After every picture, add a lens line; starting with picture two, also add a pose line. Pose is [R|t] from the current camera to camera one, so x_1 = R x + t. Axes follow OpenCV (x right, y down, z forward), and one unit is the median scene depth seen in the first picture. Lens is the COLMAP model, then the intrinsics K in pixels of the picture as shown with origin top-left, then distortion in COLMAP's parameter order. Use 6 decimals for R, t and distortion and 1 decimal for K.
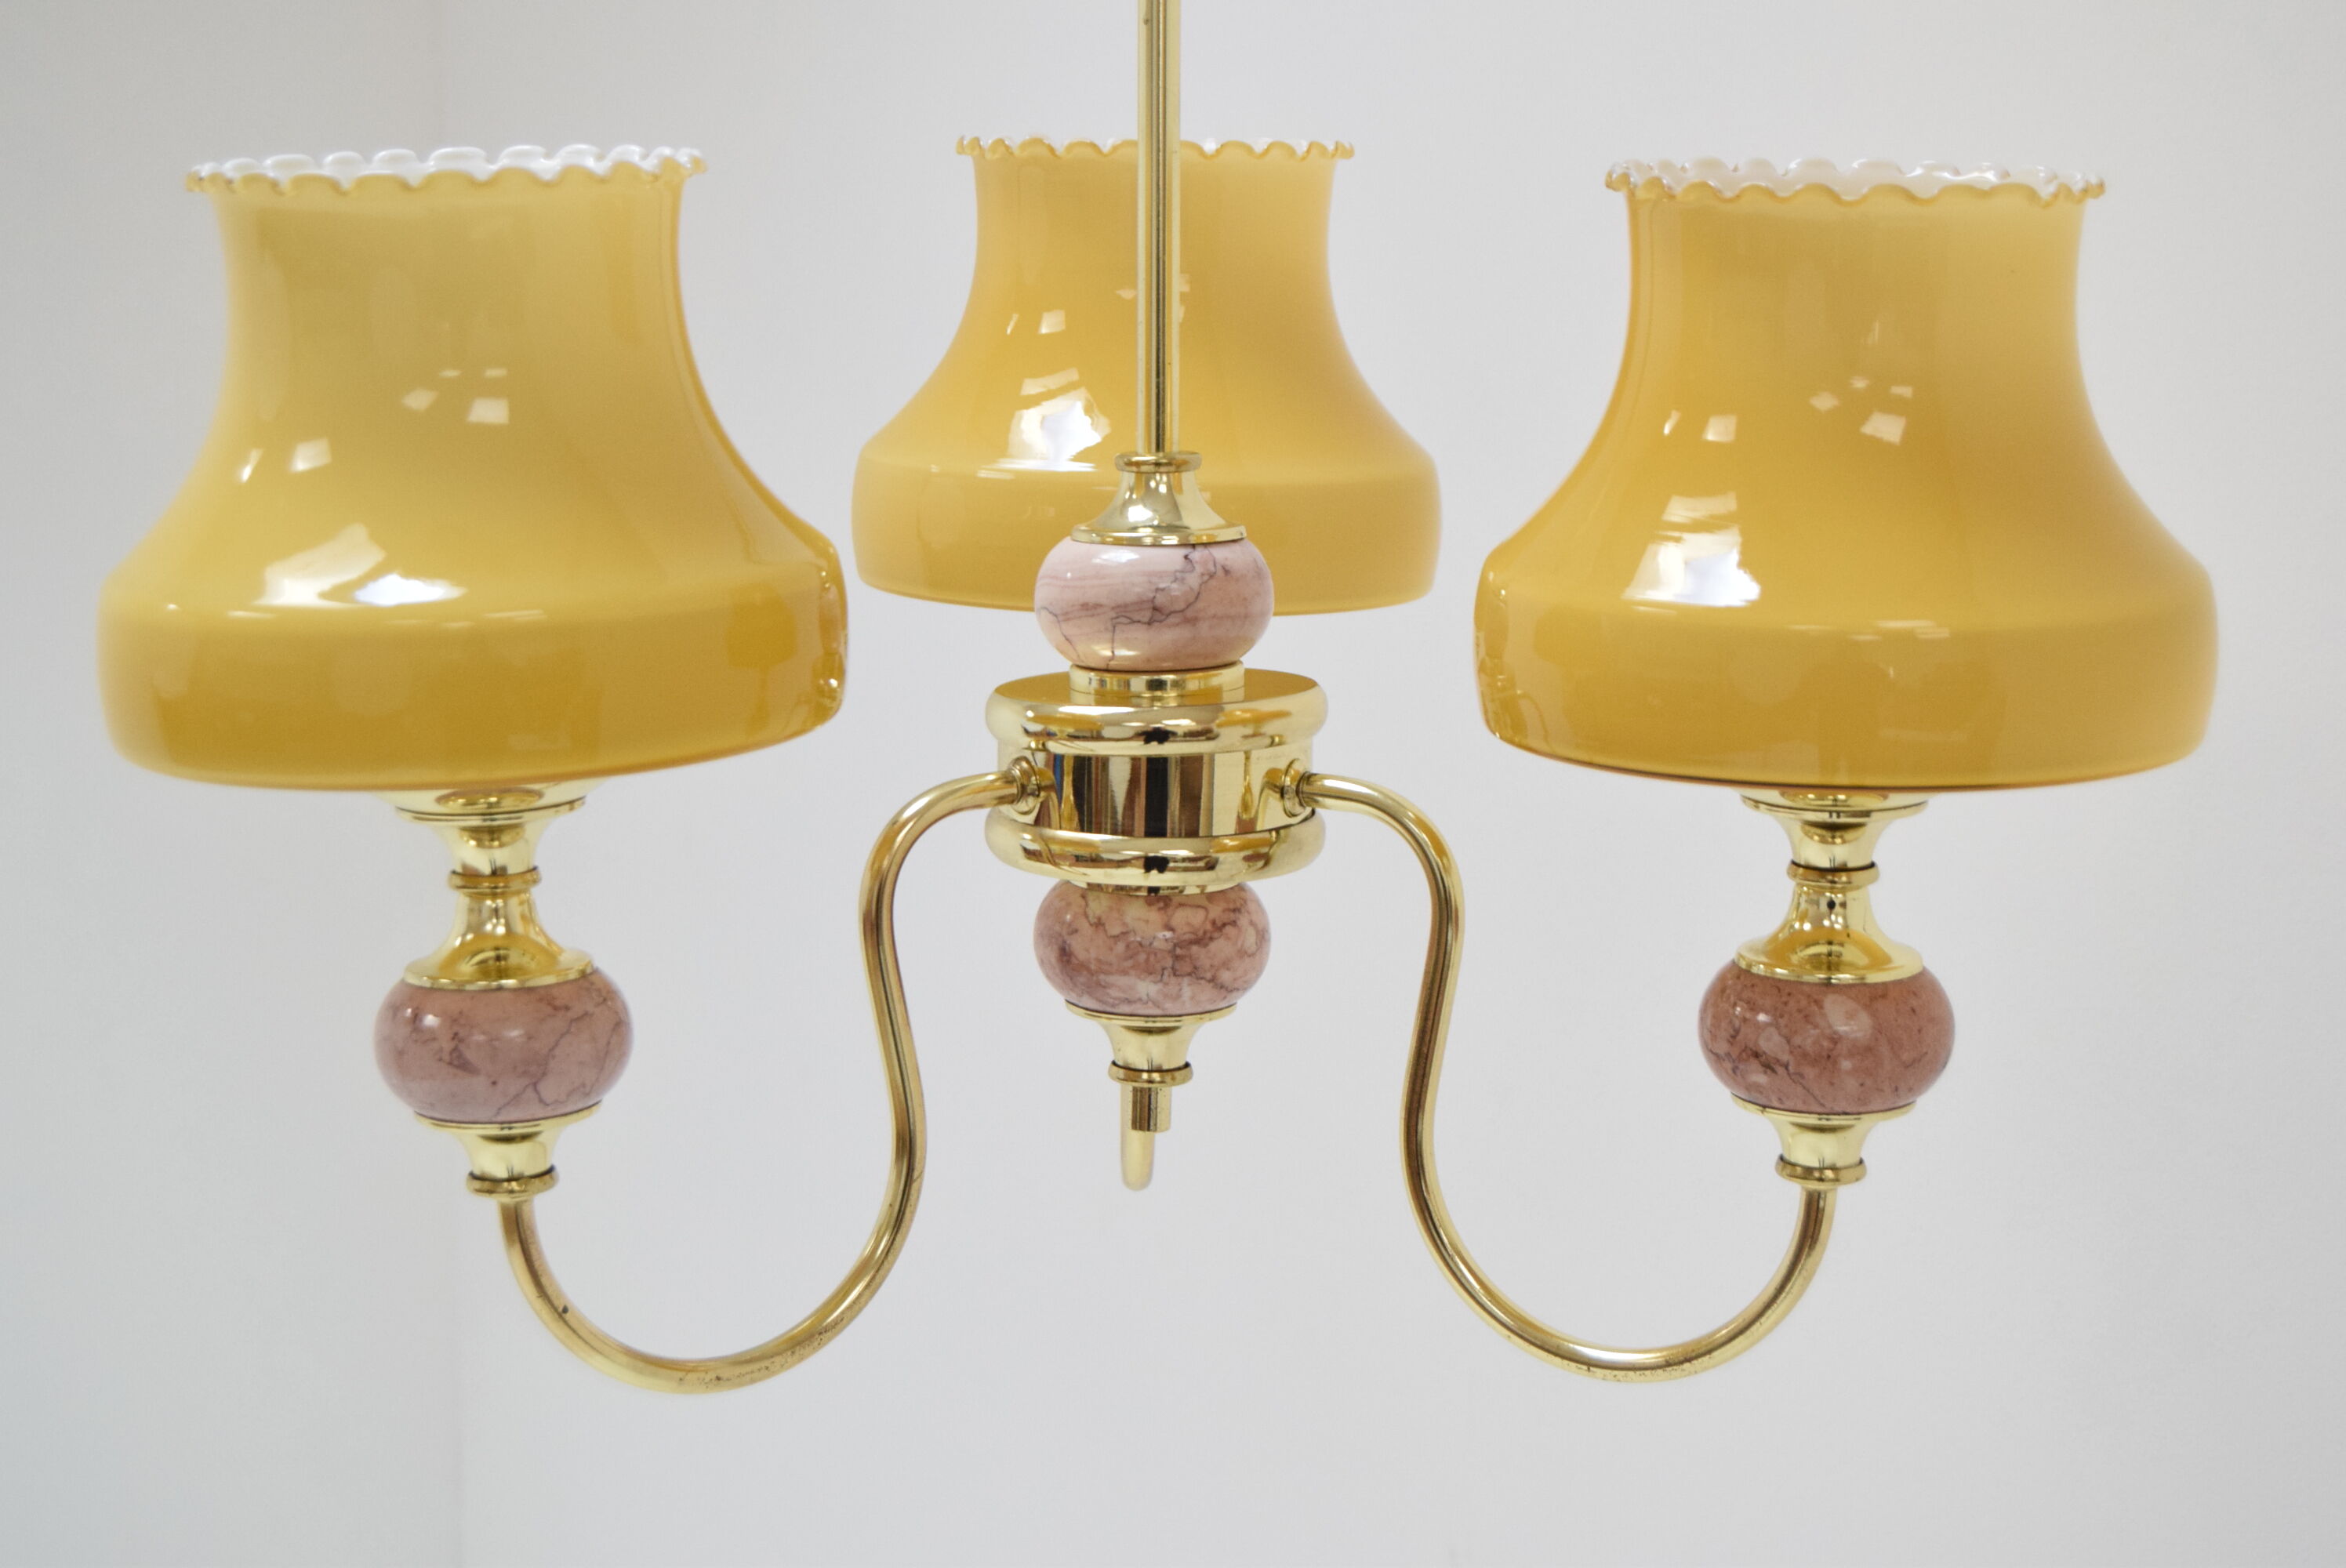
lens RADIAL K [[4624.5, 0, 1173.0], [0, 4624.5, 784.0], [0, 0, 1]] dist [0.012771, 0.032722]
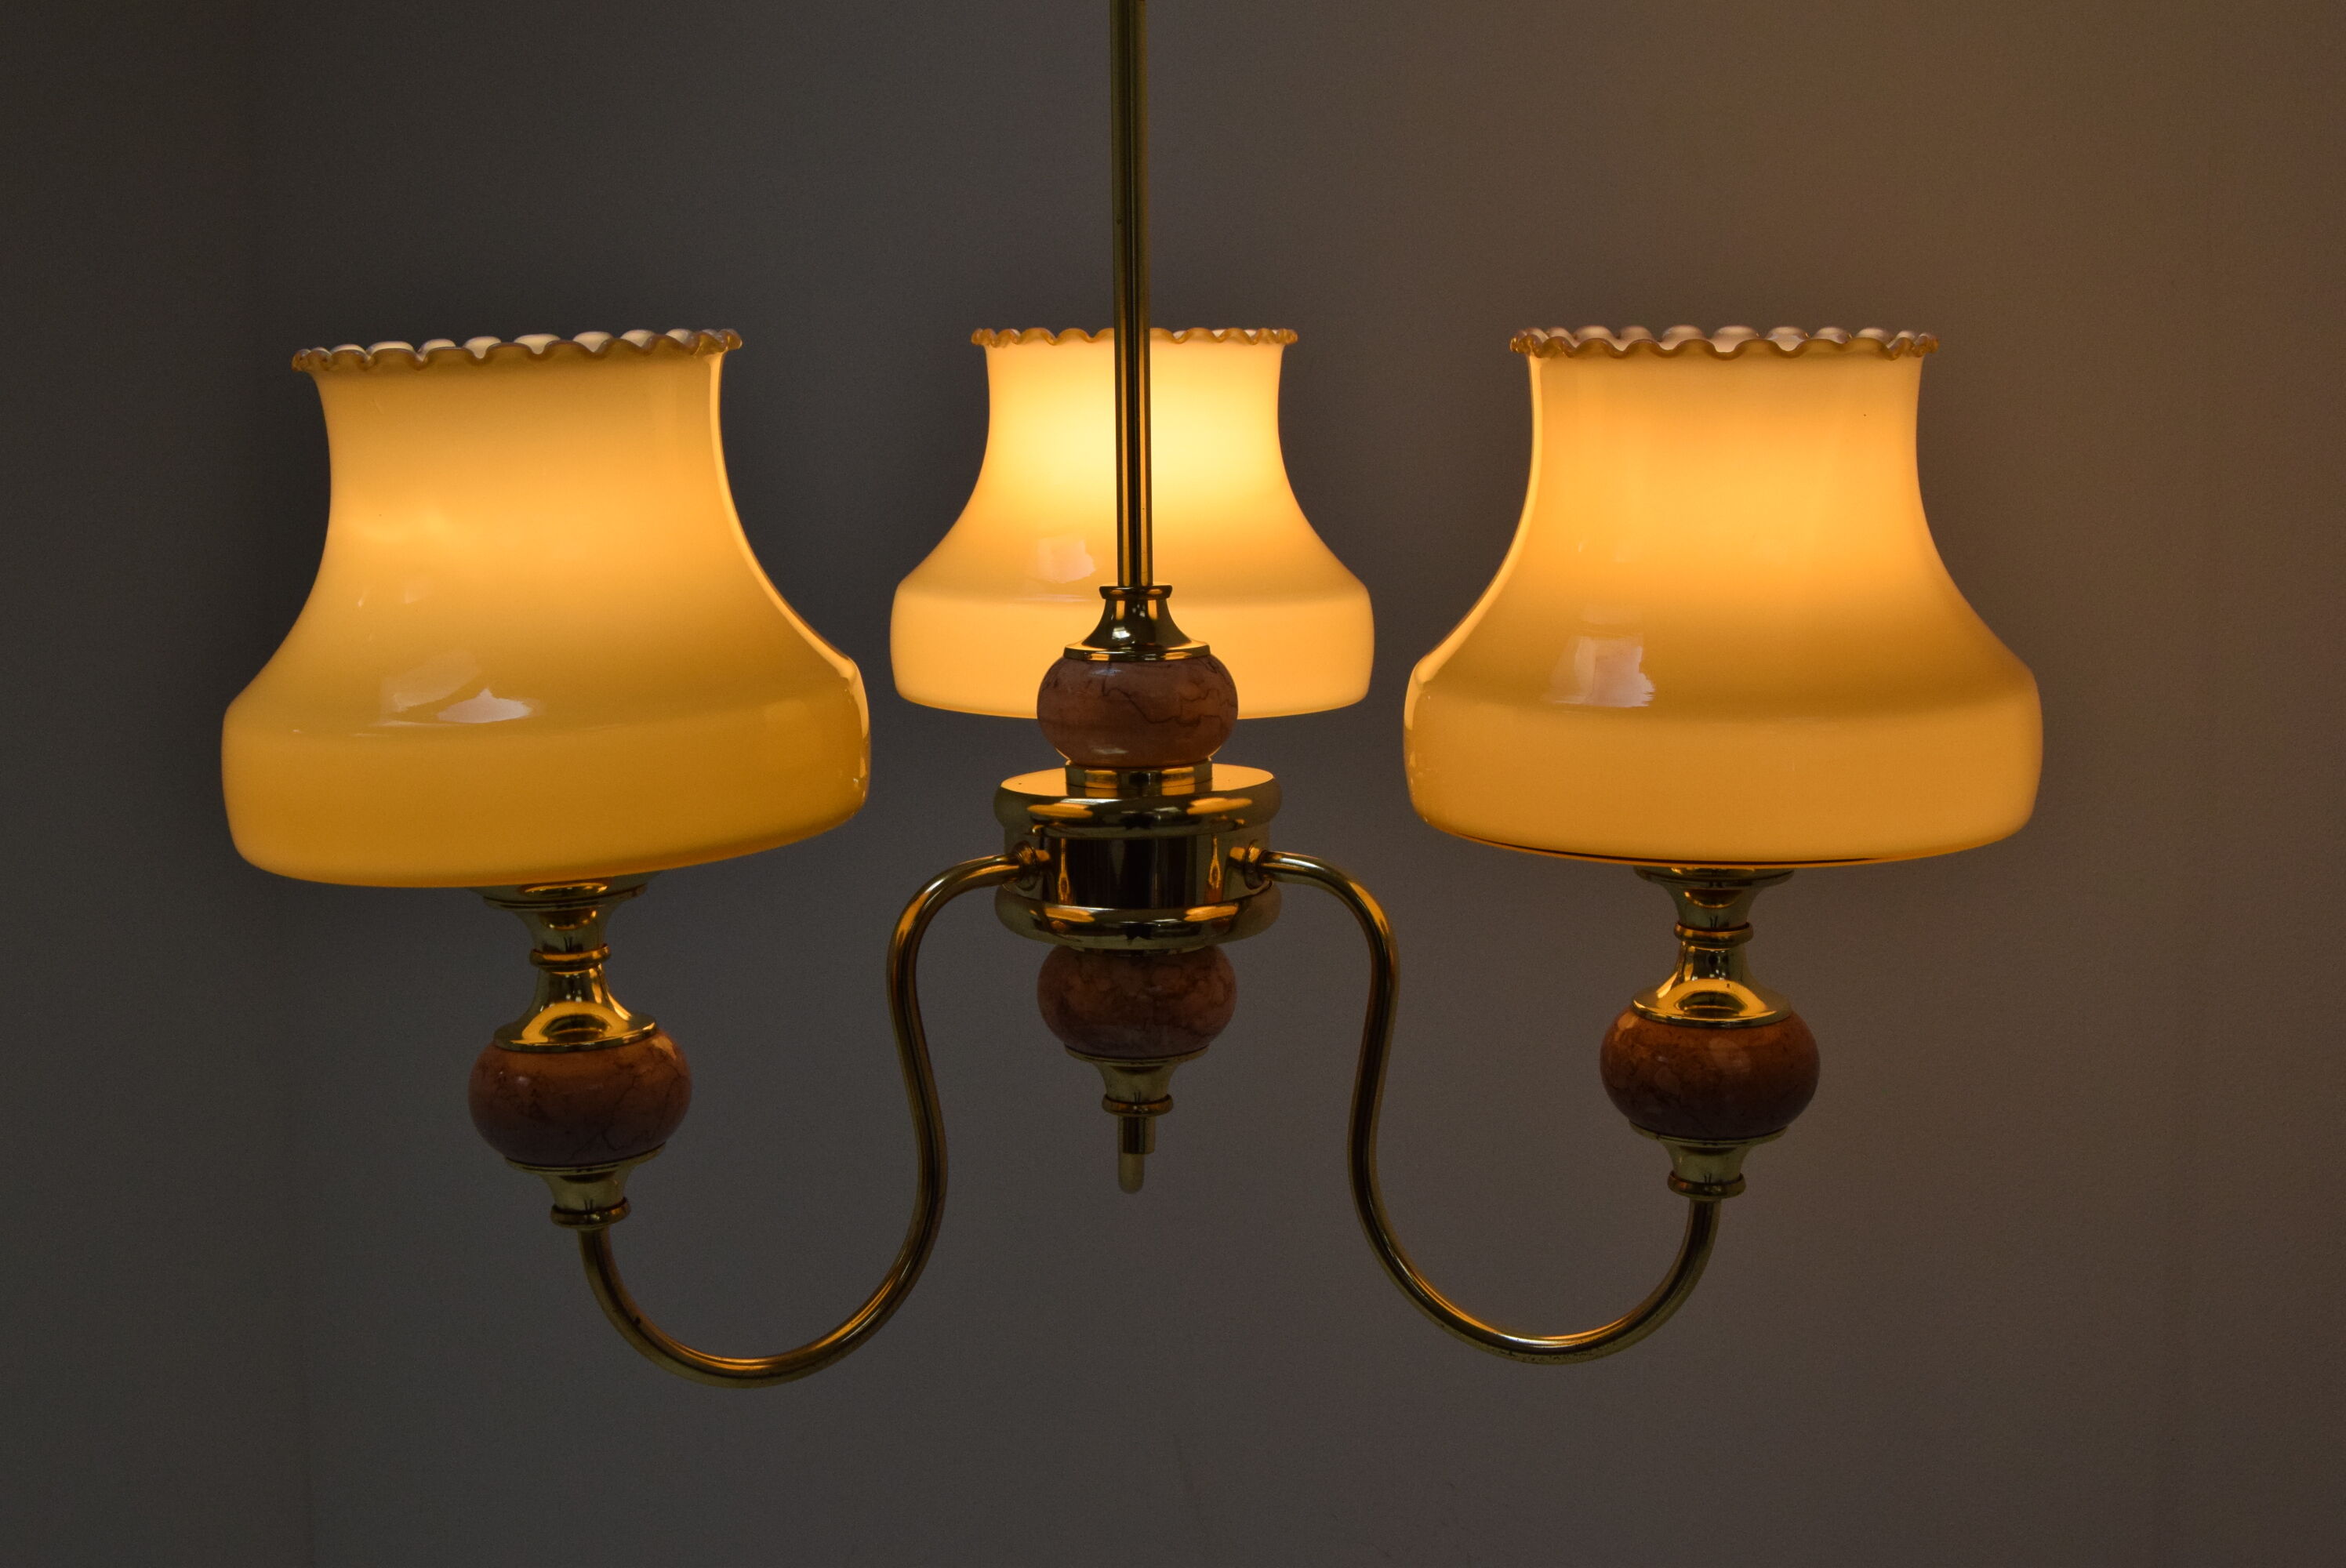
lens RADIAL K [[3237.0, 0, 1173.0], [0, 3237.0, 784.0], [0, 0, 1]] dist [0.005627, -0.003705]
pose [[0.999888, -0.014719, -0.002707, 0.007983], [0.014680, 0.999795, -0.013964, -0.008593], [0.002911, 0.013923, 0.999899, 0.169843]]
